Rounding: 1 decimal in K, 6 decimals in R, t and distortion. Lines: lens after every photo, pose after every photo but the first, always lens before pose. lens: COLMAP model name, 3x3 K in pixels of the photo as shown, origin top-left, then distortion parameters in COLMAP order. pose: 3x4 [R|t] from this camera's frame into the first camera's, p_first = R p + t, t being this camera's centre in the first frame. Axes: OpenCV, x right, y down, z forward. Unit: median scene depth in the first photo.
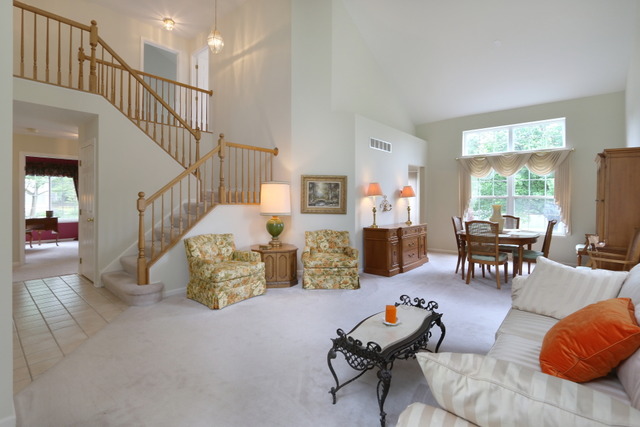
lens RADIAL K [[296.2, 0, 303.8], [0, 296.2, 197.6], [0, 0, 1]] dist [0.000349, 0.000191]
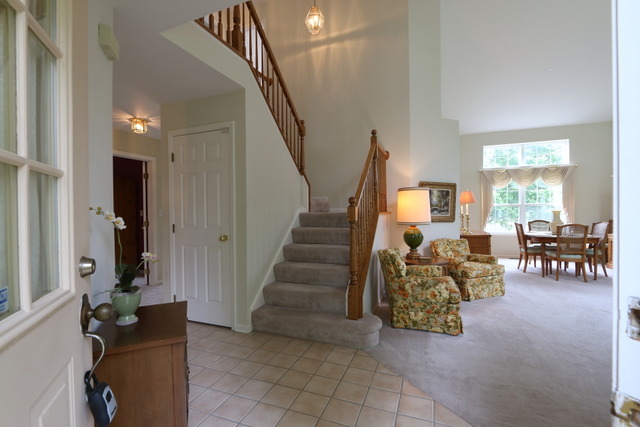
lens RADIAL K [[296.2, 0, 318.0], [0, 296.2, 213.6], [0, 0, 1]] dist [0.000349, 0.000191]
pose [[0.944680, -0.016378, 0.327584, -0.609060], [0.011575, 0.999795, 0.016607, 0.006019], [-0.327788, -0.011896, 0.944676, 0.211525]]
